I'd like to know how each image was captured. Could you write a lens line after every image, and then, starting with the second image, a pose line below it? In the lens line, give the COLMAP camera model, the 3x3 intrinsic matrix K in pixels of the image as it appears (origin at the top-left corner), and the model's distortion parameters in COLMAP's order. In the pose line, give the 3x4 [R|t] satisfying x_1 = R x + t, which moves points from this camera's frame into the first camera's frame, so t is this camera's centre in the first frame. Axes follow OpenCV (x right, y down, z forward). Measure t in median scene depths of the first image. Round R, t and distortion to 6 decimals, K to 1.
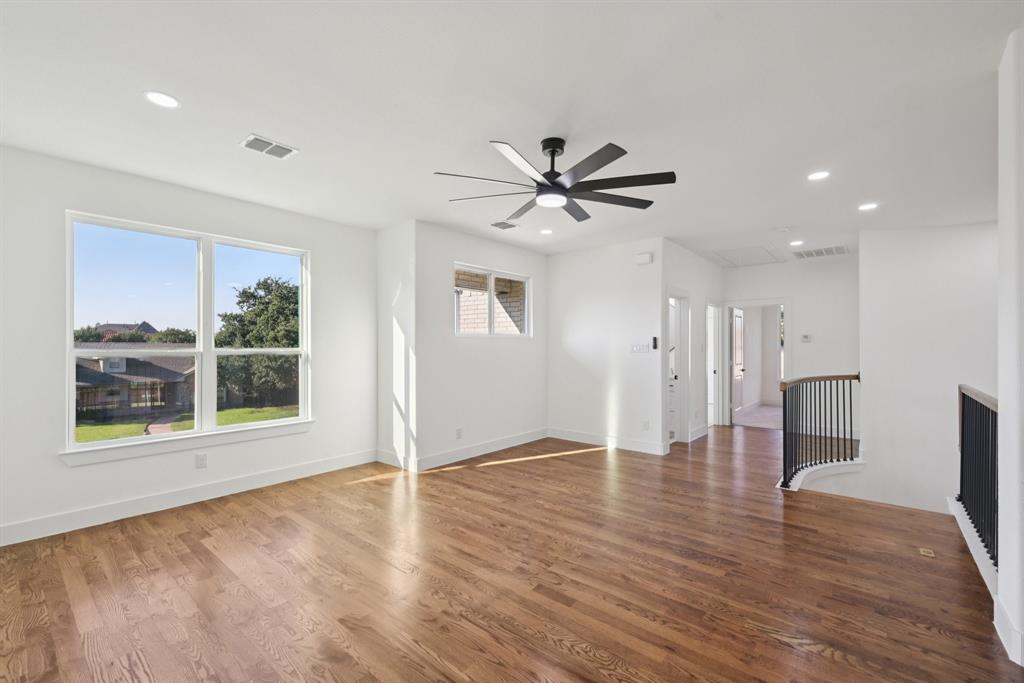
lens RADIAL K [[428.9, 0, 516.4], [0, 428.9, 345.2], [0, 0, 1]] dist [0.000823, 0.000020]
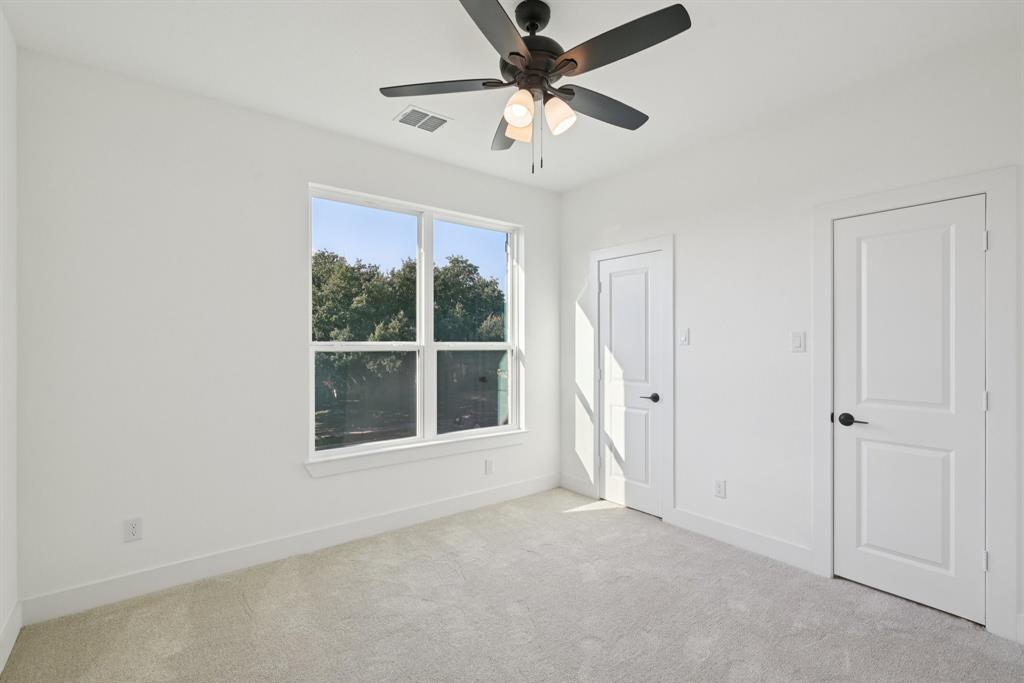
lens RADIAL K [[477.1, 0, 512.0], [0, 477.1, 341.5], [0, 0, 1]] dist [0.001279, 0.000048]
pose [[0.977854, 0.004687, -0.209234, -0.390991], [-0.004307, 0.999988, 0.002273, 0.003606], [0.209243, -0.001321, 0.977863, 0.118784]]
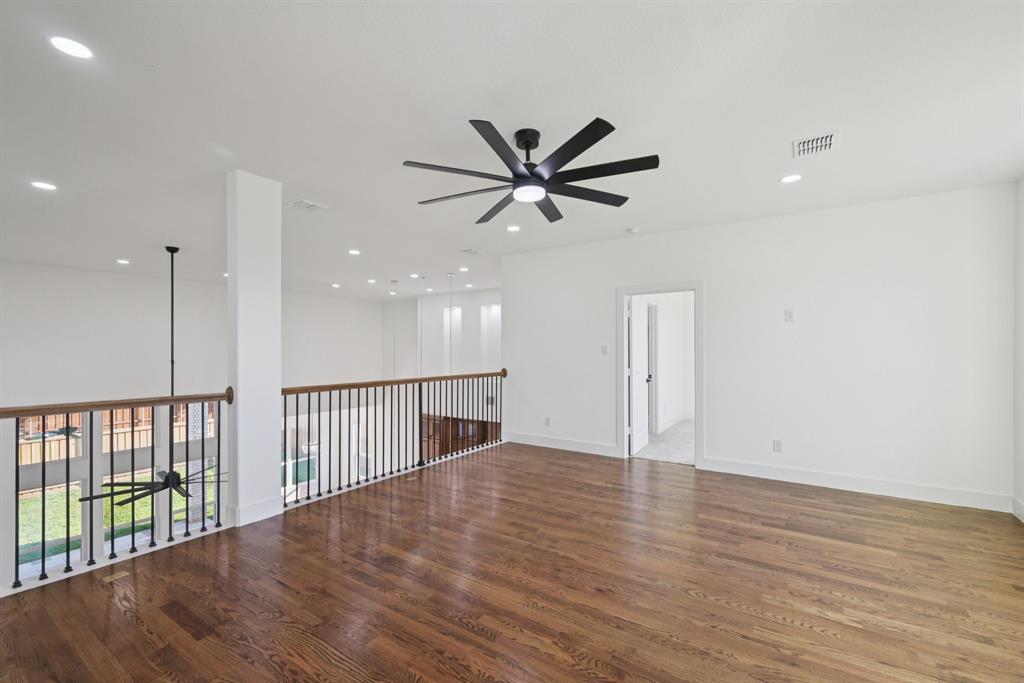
lens RADIAL K [[442.5, 0, 513.4], [0, 442.5, 348.5], [0, 0, 1]] dist [-0.004549, -0.000281]
pose [[-0.993918, 0.001812, -0.110104, 0.188692], [0.002057, 0.999996, -0.002119, 0.002777], [0.110100, -0.002333, -0.993918, 1.661204]]
